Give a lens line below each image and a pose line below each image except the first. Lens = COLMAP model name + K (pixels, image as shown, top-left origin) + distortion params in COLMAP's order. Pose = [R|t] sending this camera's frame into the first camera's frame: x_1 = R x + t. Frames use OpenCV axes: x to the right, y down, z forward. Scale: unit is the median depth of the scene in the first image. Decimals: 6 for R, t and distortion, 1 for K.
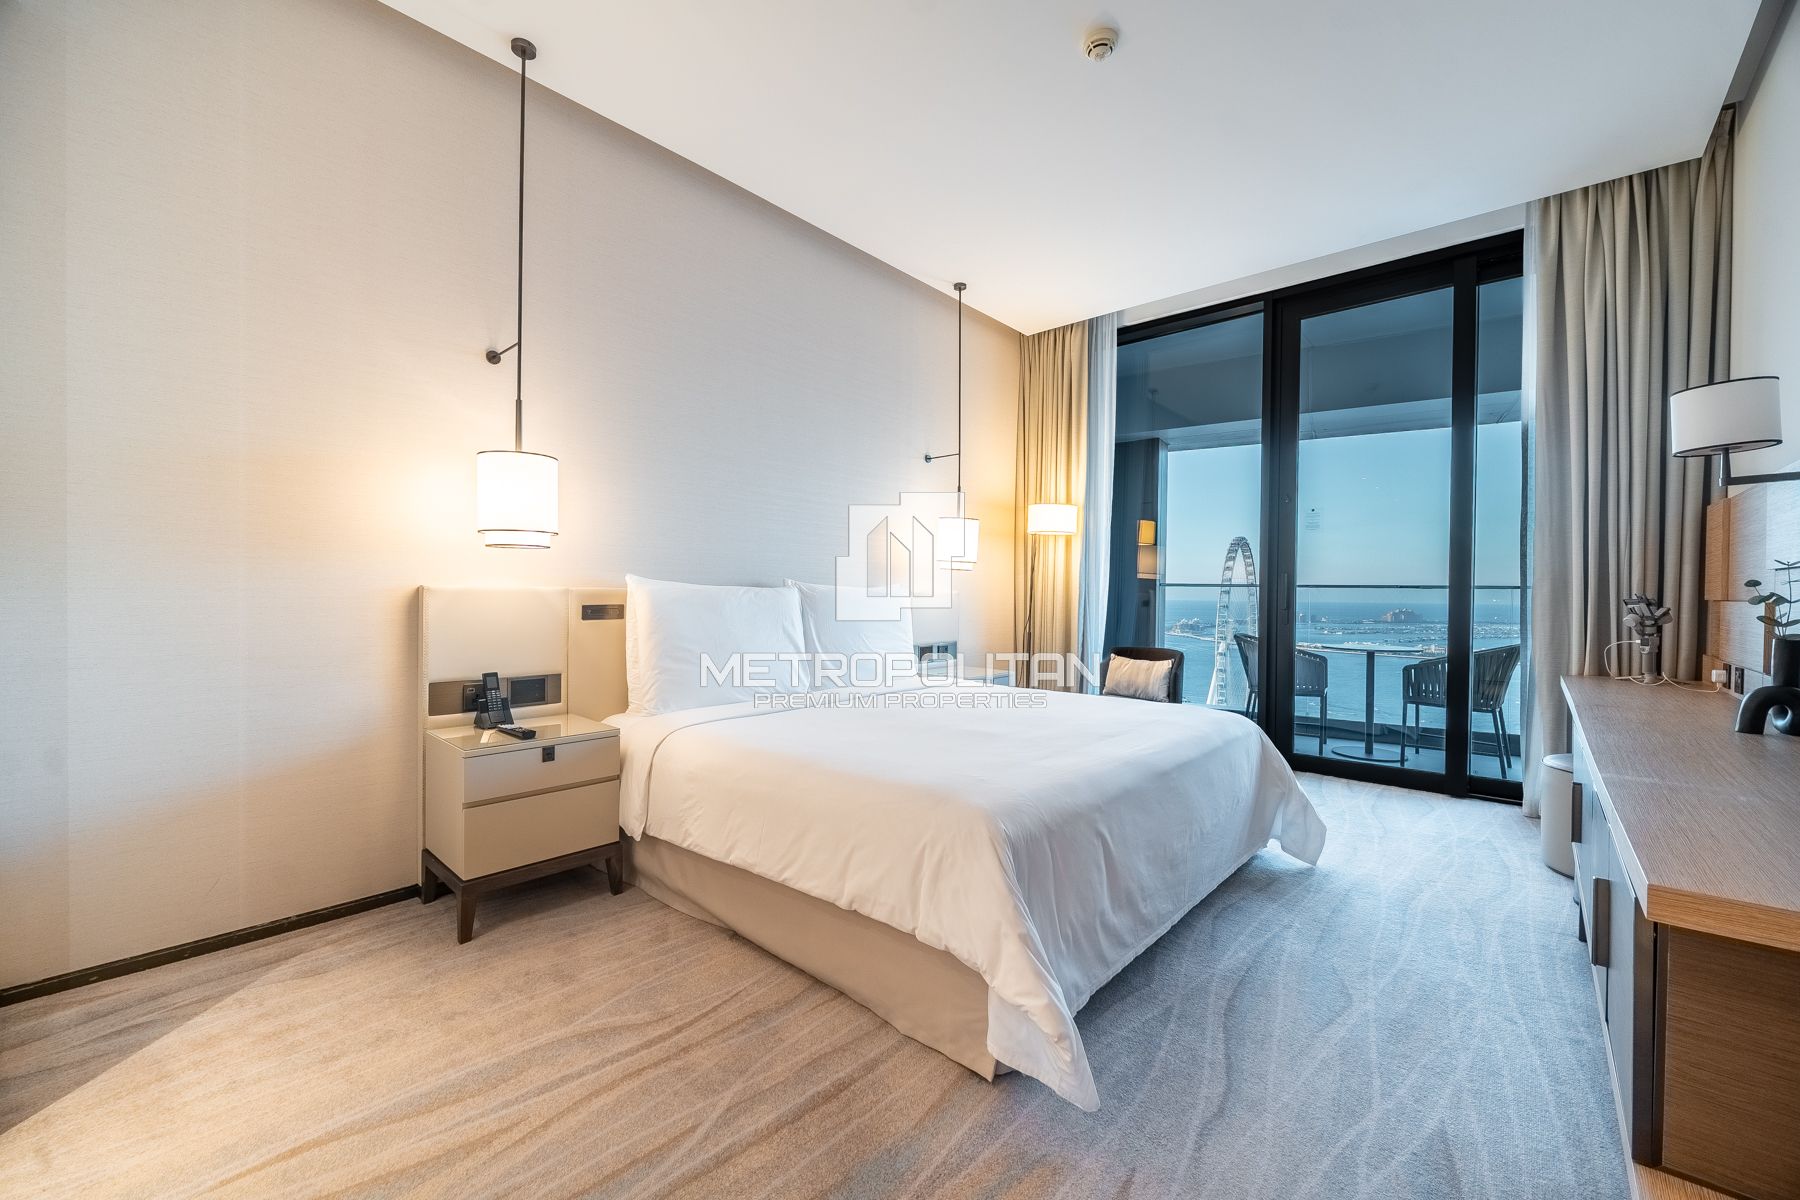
lens RADIAL K [[736.7, 0, 905.6], [0, 736.7, 591.3], [0, 0, 1]] dist [0.000052, -0.000249]
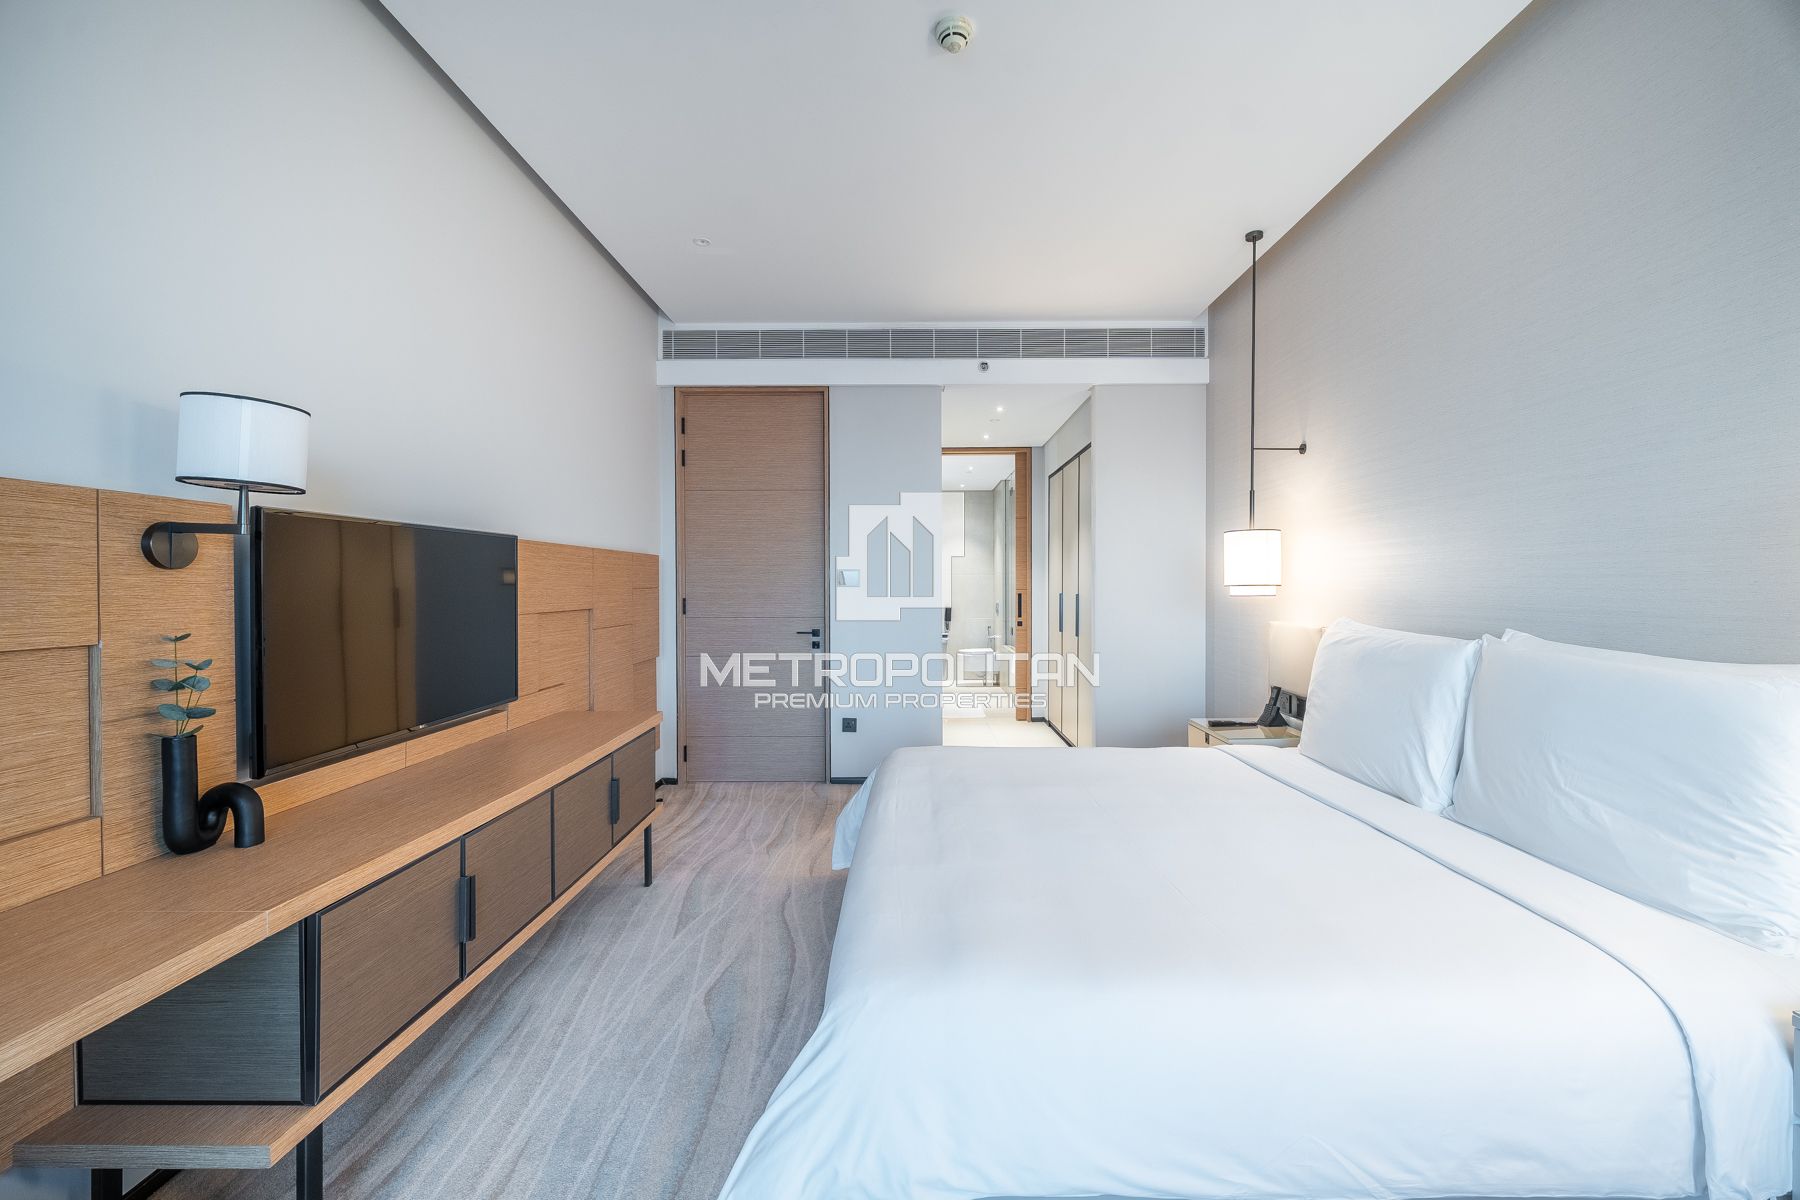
lens RADIAL K [[736.7, 0, 905.6], [0, 736.7, 591.3], [0, 0, 1]] dist [0.000052, -0.000249]
pose [[-0.766087, -0.000925, -0.642736, 0.785624], [-0.001572, 0.999999, 0.000434, -0.062413], [0.642735, 0.001343, -0.766088, 1.479831]]
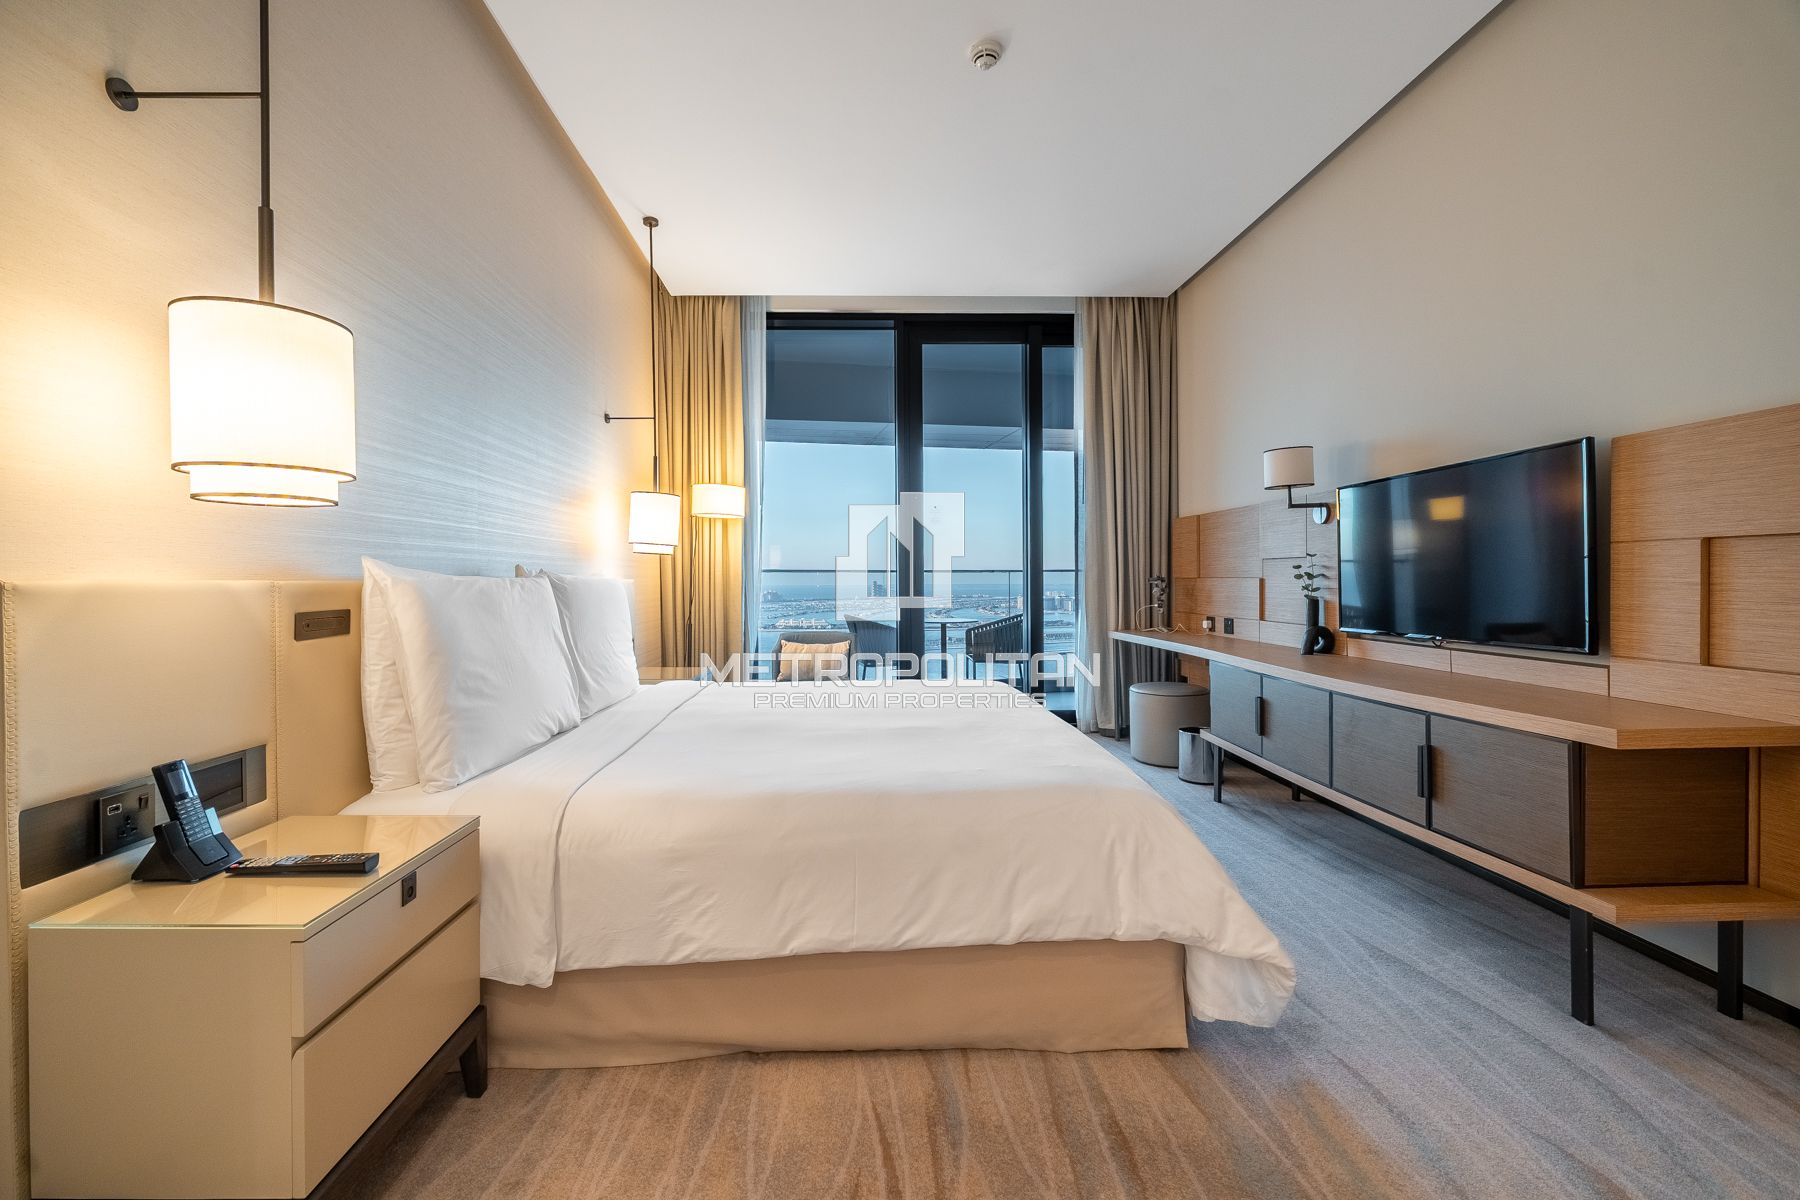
lens RADIAL K [[737.2, 0, 898.6], [0, 737.2, 577.9], [0, 0, 1]] dist [-0.002014, -0.000385]
pose [[0.718283, -0.013281, 0.695624, -0.509223], [0.013234, 0.999898, 0.005426, -0.004382], [-0.695625, 0.005308, 0.718385, 0.305703]]
